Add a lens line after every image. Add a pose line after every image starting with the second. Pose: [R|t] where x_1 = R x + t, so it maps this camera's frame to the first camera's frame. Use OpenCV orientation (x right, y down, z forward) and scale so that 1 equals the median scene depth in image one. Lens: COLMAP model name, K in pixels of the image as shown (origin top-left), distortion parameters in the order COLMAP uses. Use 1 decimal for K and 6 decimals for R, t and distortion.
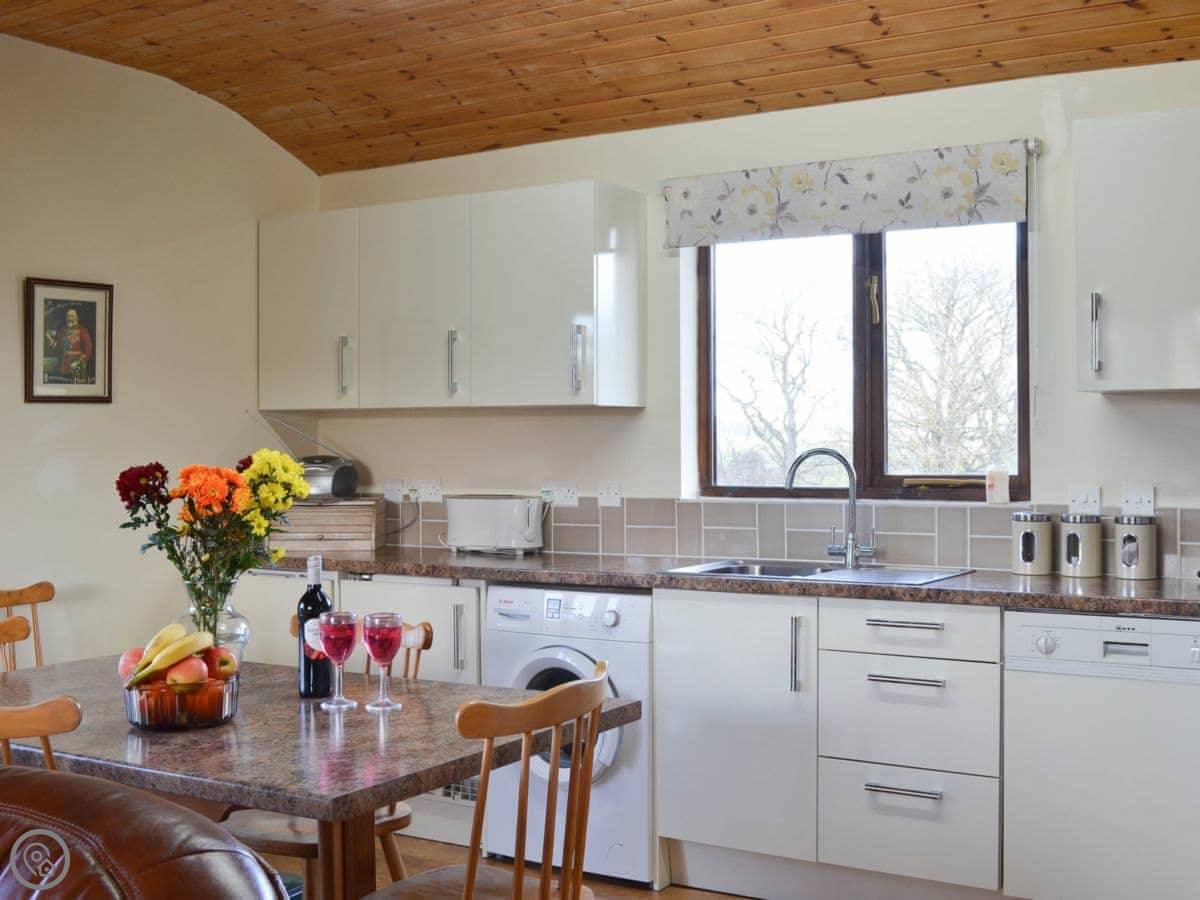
lens RADIAL K [[1439.7, 0, 600.0], [0, 1439.7, 450.0], [0, 0, 1]] dist [-0.050990, 0.006055]
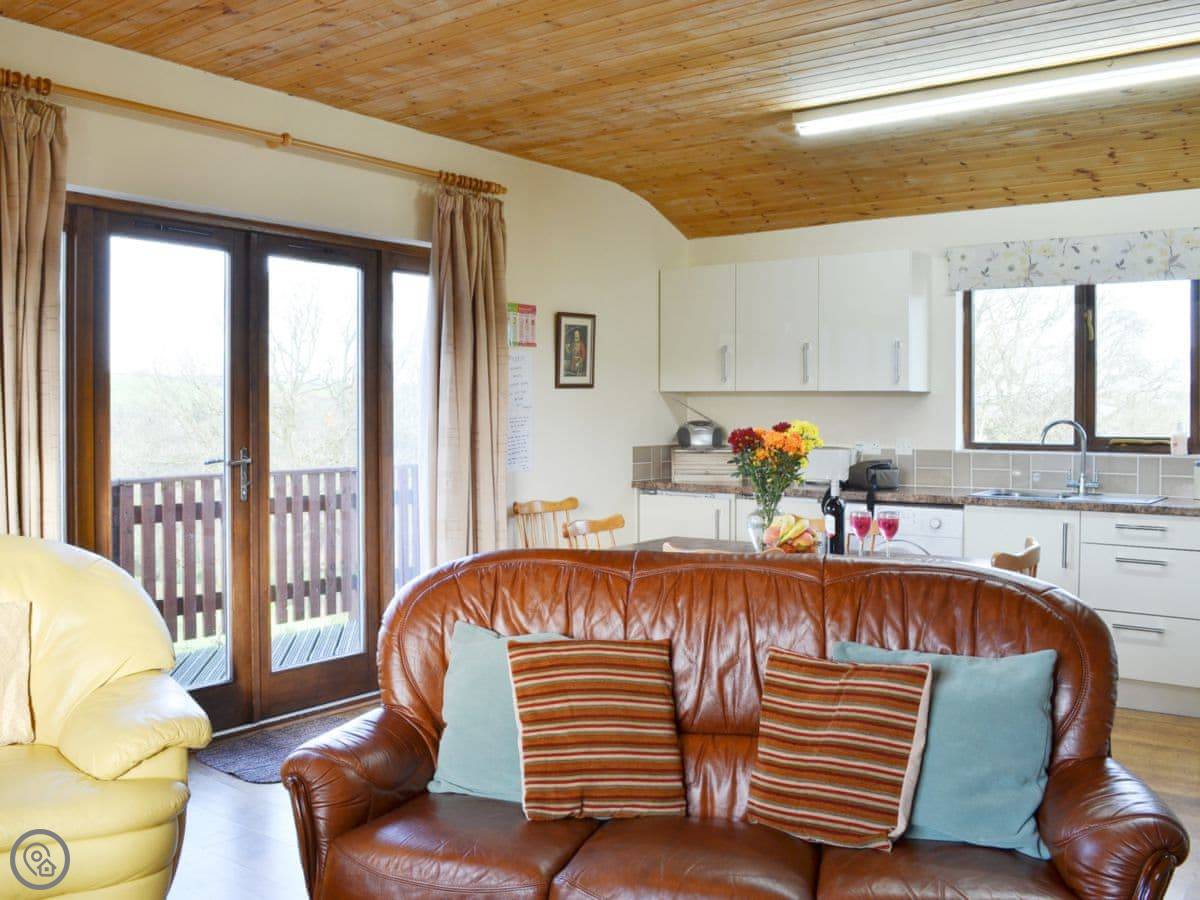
lens RADIAL K [[1075.2, 0, 599.1], [0, 1075.2, 424.3], [0, 0, 1]] dist [-0.058995, -0.006441]
pose [[0.991506, 0.007845, -0.129822, -0.199208], [-0.006497, 0.999921, 0.010805, -0.005376], [0.129897, -0.009870, 0.991478, -0.230358]]
